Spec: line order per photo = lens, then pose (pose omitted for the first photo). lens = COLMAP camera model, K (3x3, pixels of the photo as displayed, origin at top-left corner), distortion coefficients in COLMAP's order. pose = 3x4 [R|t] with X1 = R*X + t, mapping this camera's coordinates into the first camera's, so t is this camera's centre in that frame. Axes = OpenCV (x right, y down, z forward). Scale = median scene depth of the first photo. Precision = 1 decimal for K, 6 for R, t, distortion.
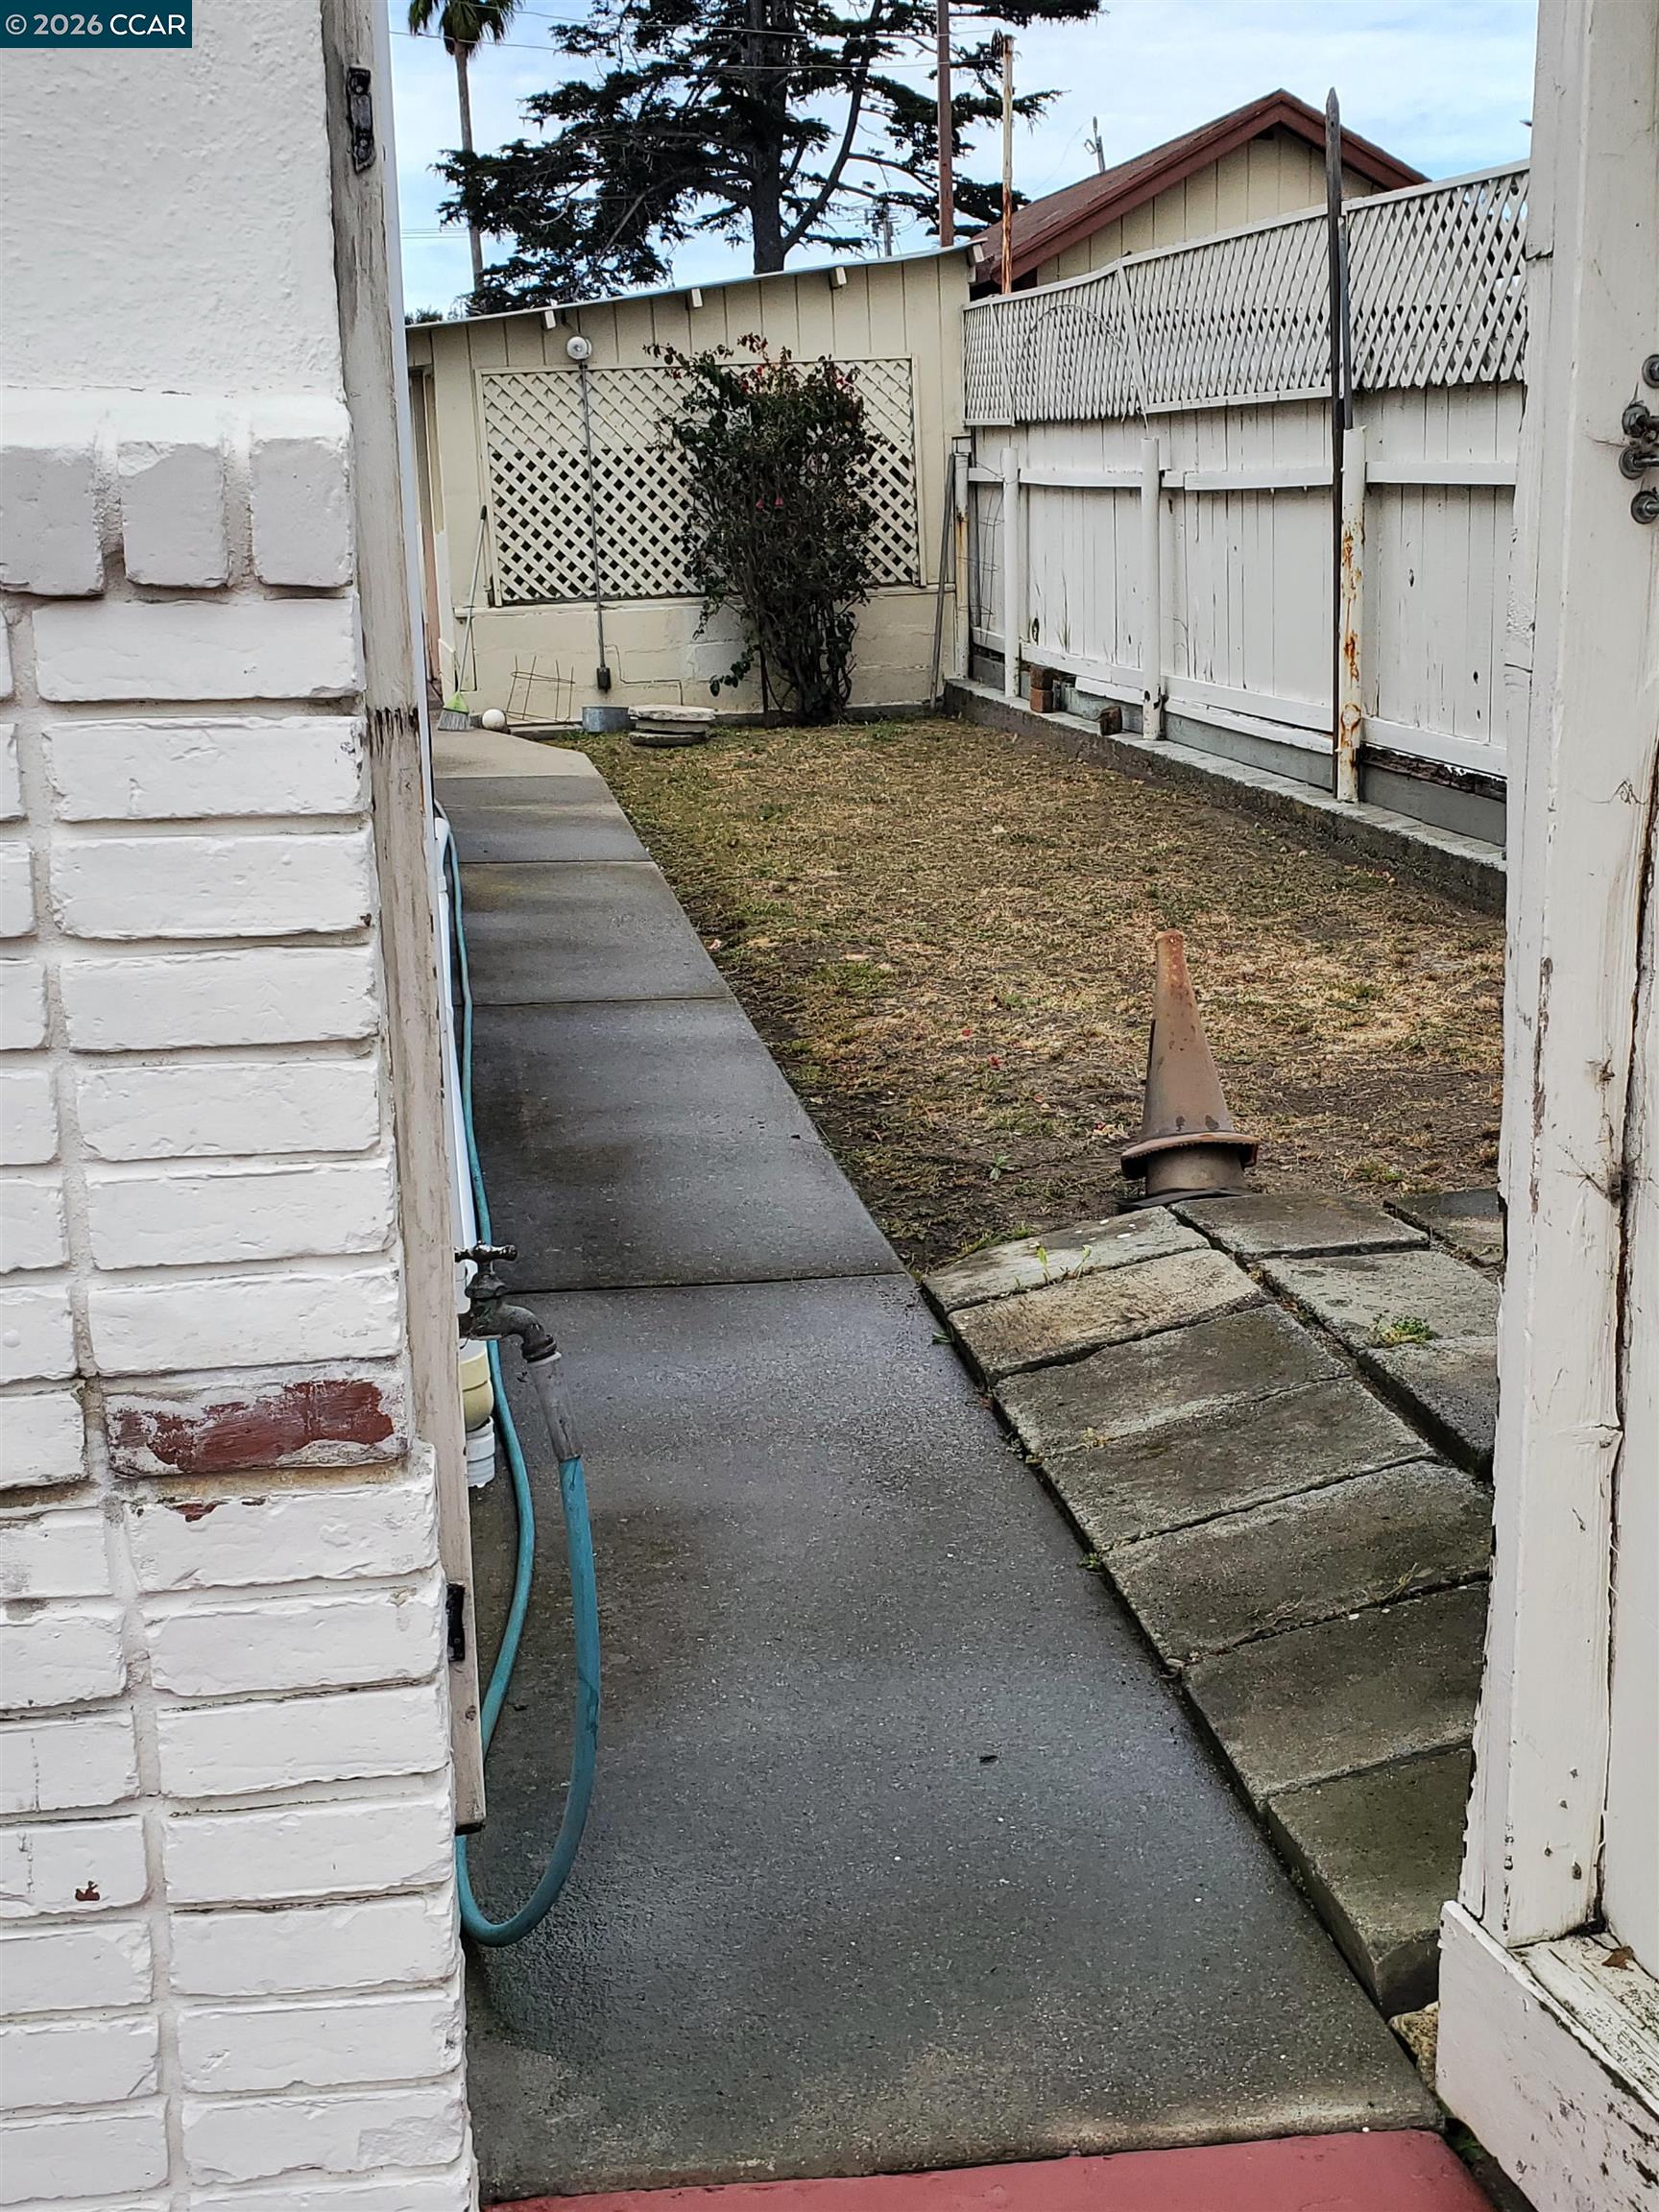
lens RADIAL K [[2587.0, 0, 873.1], [0, 2587.0, 1108.8], [0, 0, 1]] dist [0.182611, -0.763397]
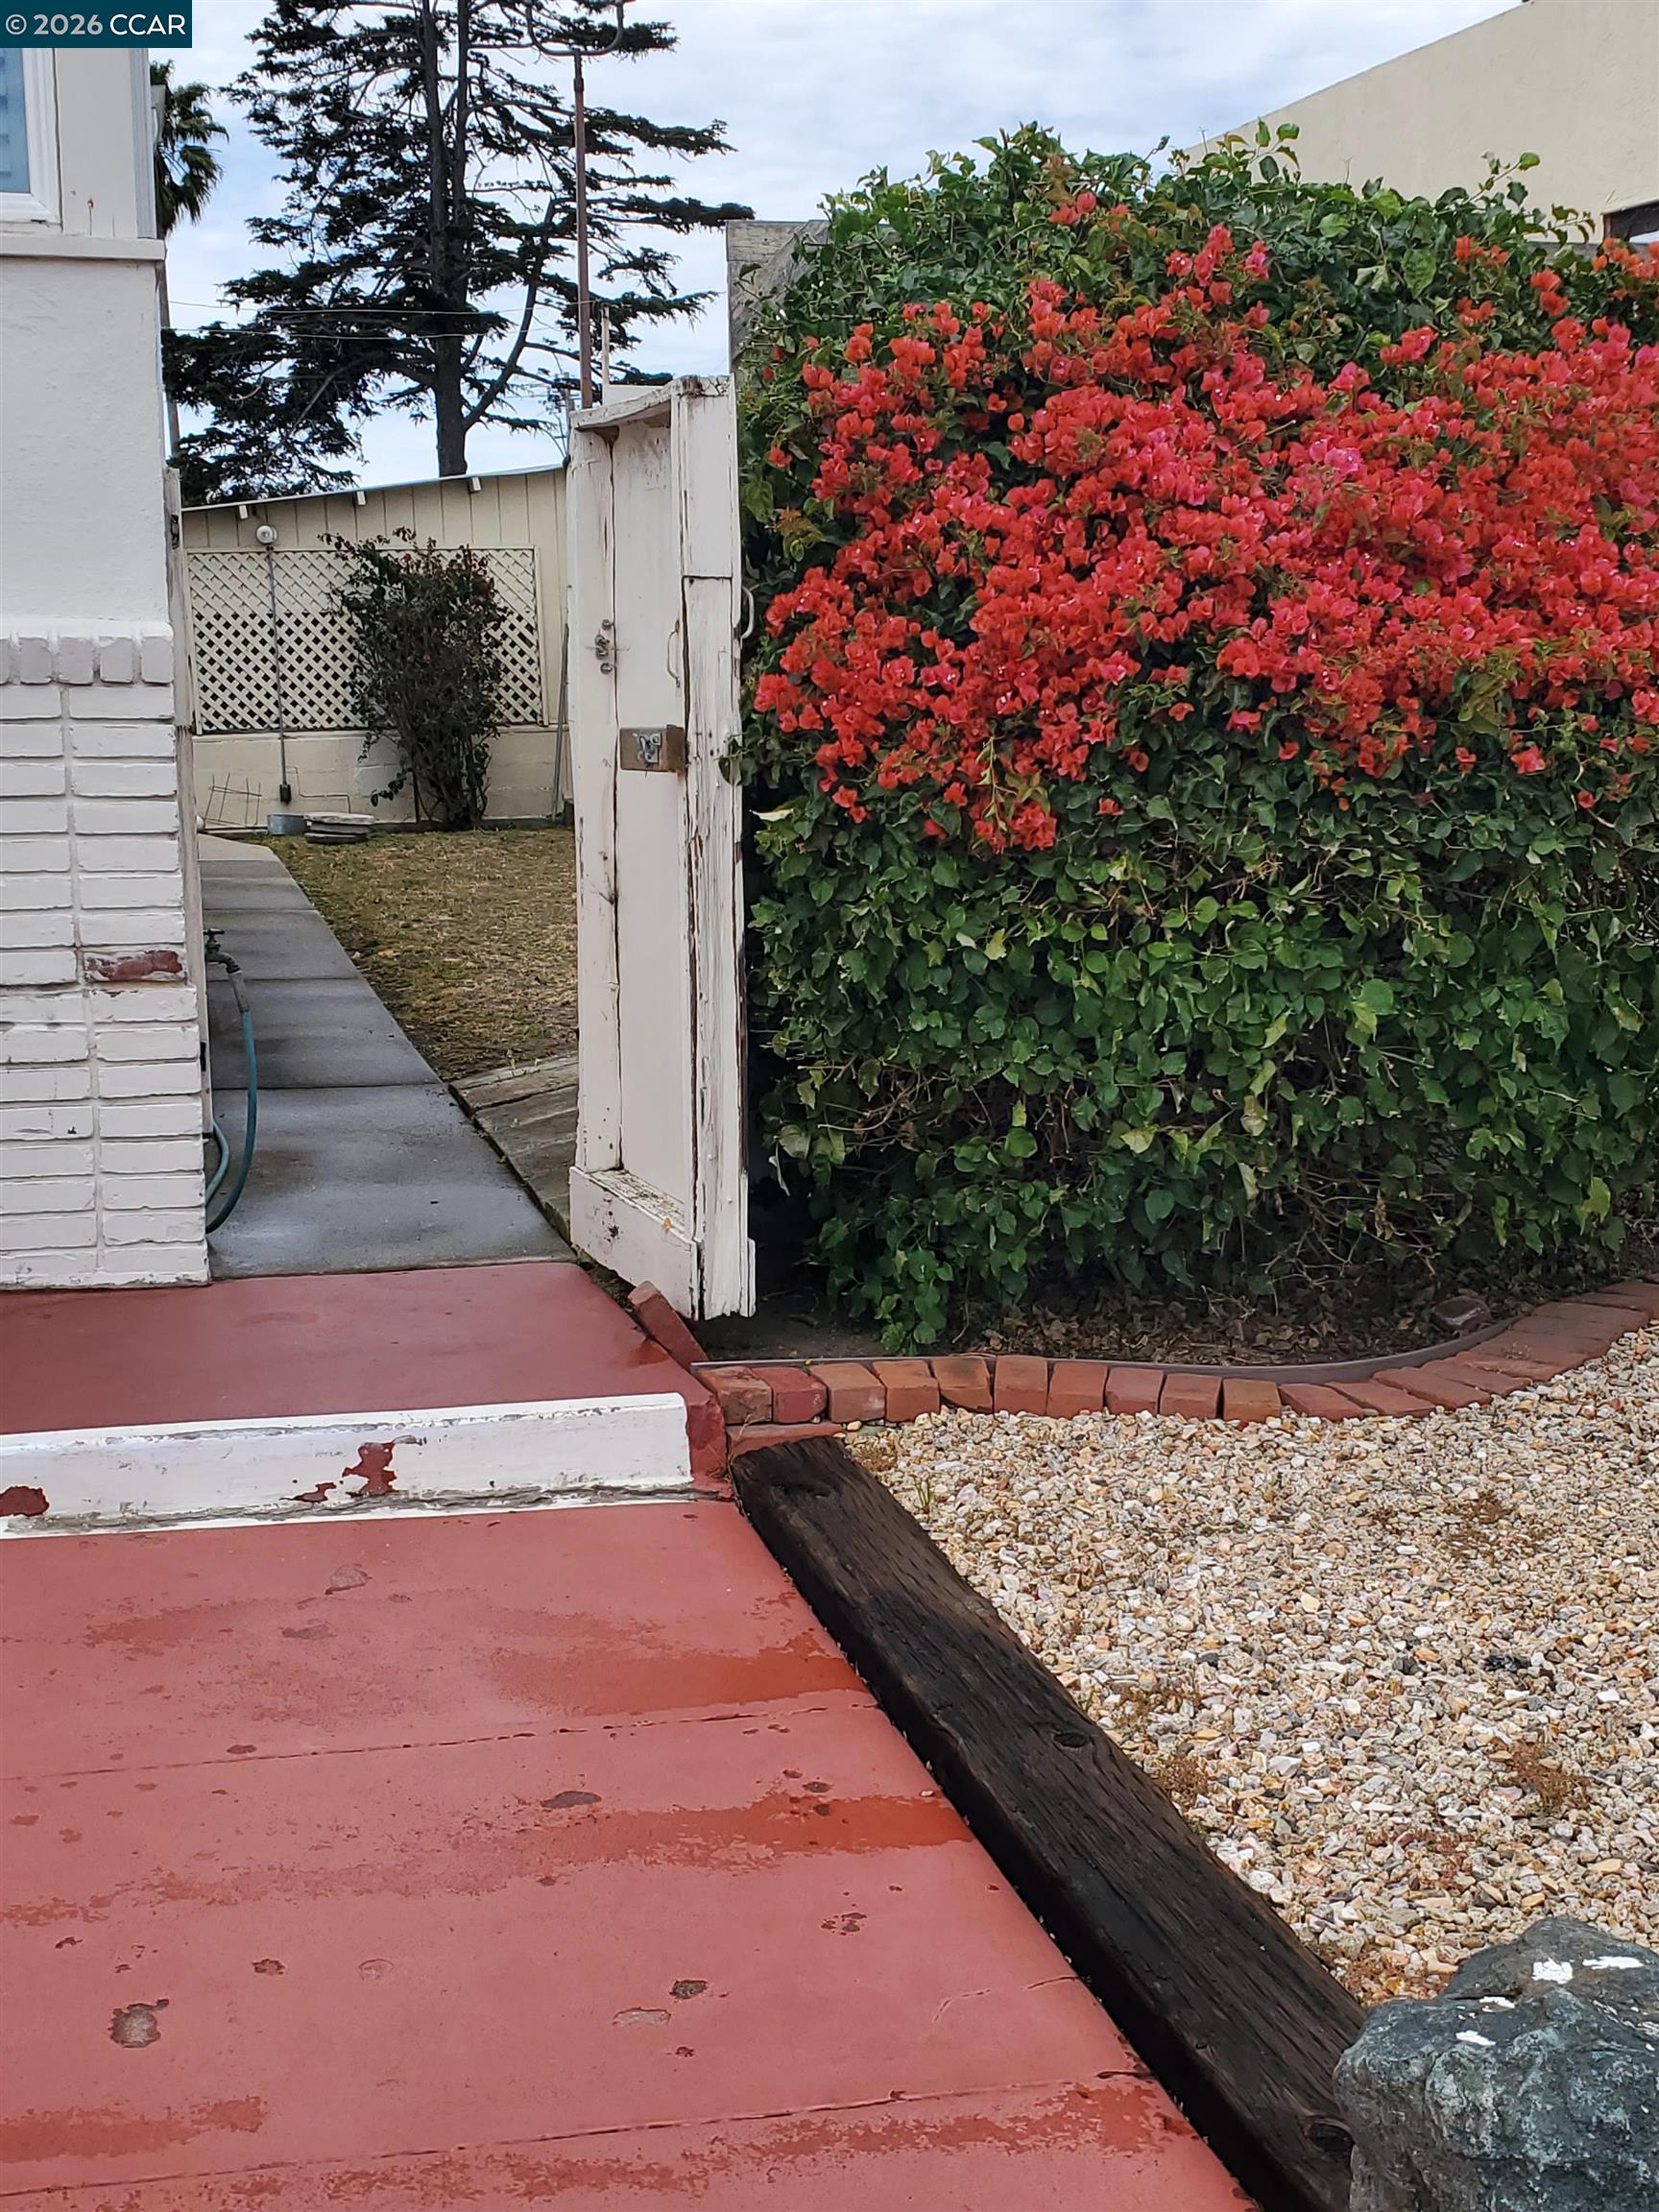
lens RADIAL K [[2587.0, 0, 873.1], [0, 2587.0, 1108.8], [0, 0, 1]] dist [0.182611, -0.763397]
pose [[0.993470, -0.001171, 0.114087, 0.033592], [0.007844, 0.998282, -0.058060, 0.060788], [-0.113823, 0.058576, 0.991773, -0.265233]]
